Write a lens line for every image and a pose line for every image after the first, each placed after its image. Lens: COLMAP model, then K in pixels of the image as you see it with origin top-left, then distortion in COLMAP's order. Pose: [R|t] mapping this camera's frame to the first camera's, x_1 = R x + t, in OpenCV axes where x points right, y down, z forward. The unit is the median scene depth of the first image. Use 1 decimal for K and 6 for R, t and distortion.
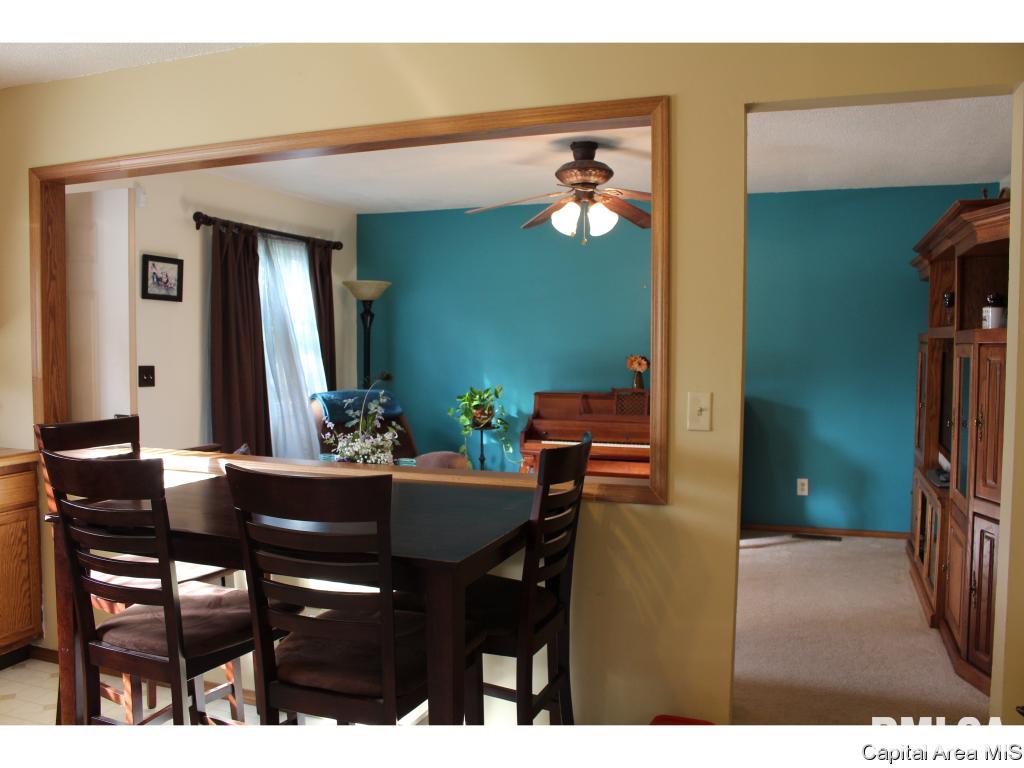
lens RADIAL K [[849.3, 0, 508.5], [0, 849.3, 388.2], [0, 0, 1]] dist [-0.143731, 0.102430]
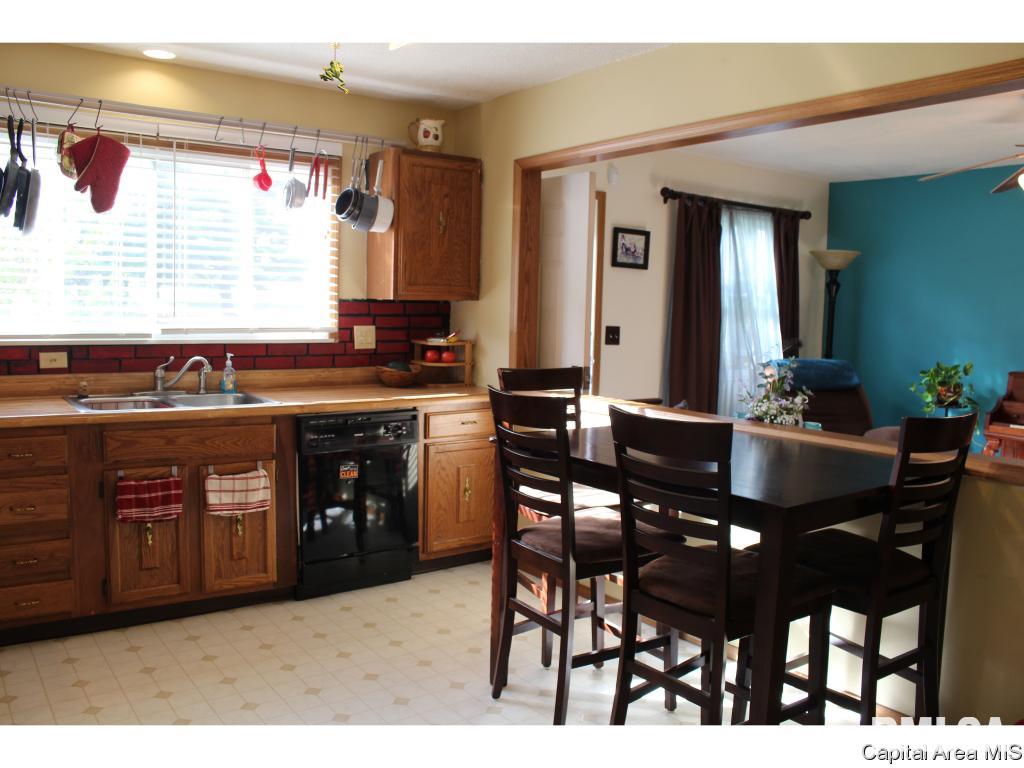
lens RADIAL K [[849.3, 0, 514.3], [0, 849.3, 379.2], [0, 0, 1]] dist [-0.143731, 0.102430]
pose [[0.838400, 0.064573, -0.541217, 0.107395], [-0.049727, 0.997878, 0.042026, 0.004157], [0.542783, -0.008321, 0.839832, -0.056813]]
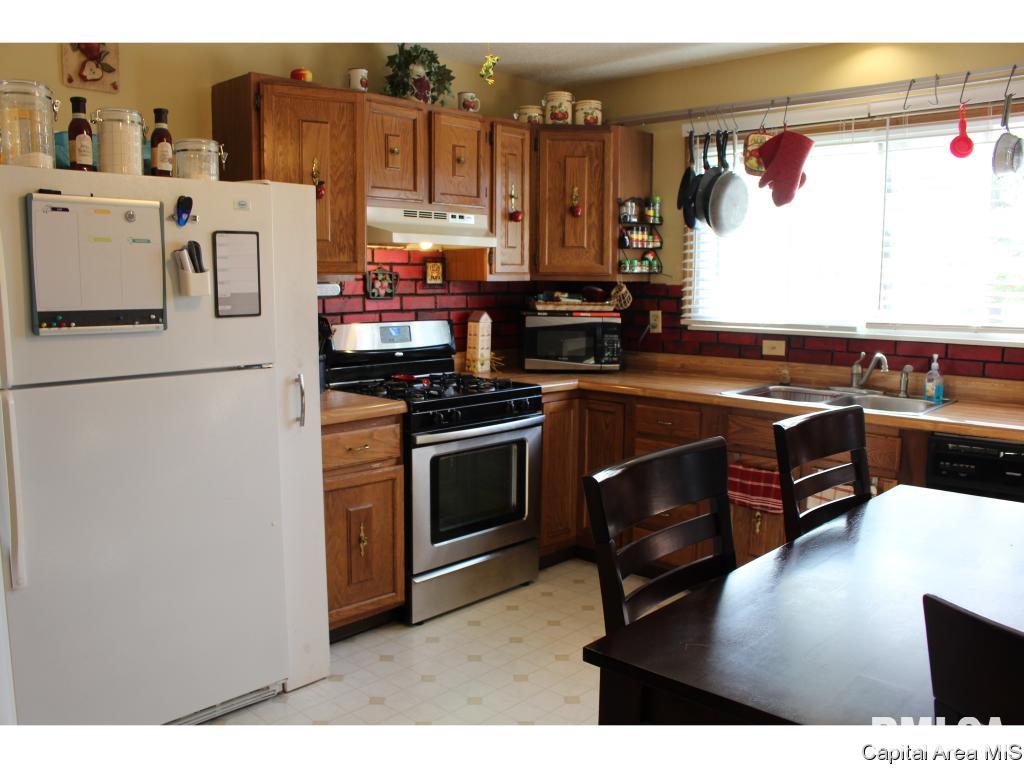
lens RADIAL K [[849.3, 0, 499.0], [0, 849.3, 382.5], [0, 0, 1]] dist [-0.143731, 0.102430]
pose [[-0.377953, 0.102101, -0.920178, 0.239883], [-0.055205, 0.989647, 0.132484, -0.029191], [0.924178, 0.100871, -0.368403, 0.555612]]
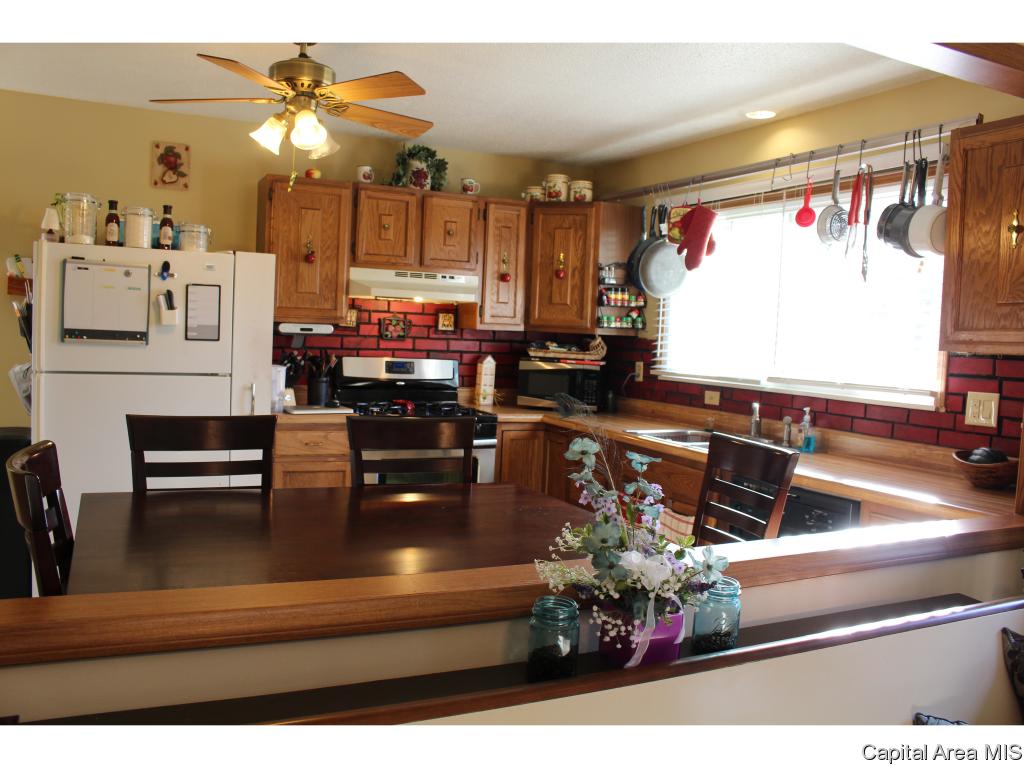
lens RADIAL K [[849.3, 0, 504.8], [0, 849.3, 374.2], [0, 0, 1]] dist [-0.143731, 0.102430]
pose [[-0.679132, -0.000963, -0.734015, 0.188087], [-0.087590, 0.992960, 0.079739, -0.053769], [0.728771, 0.118446, -0.674436, 1.079565]]
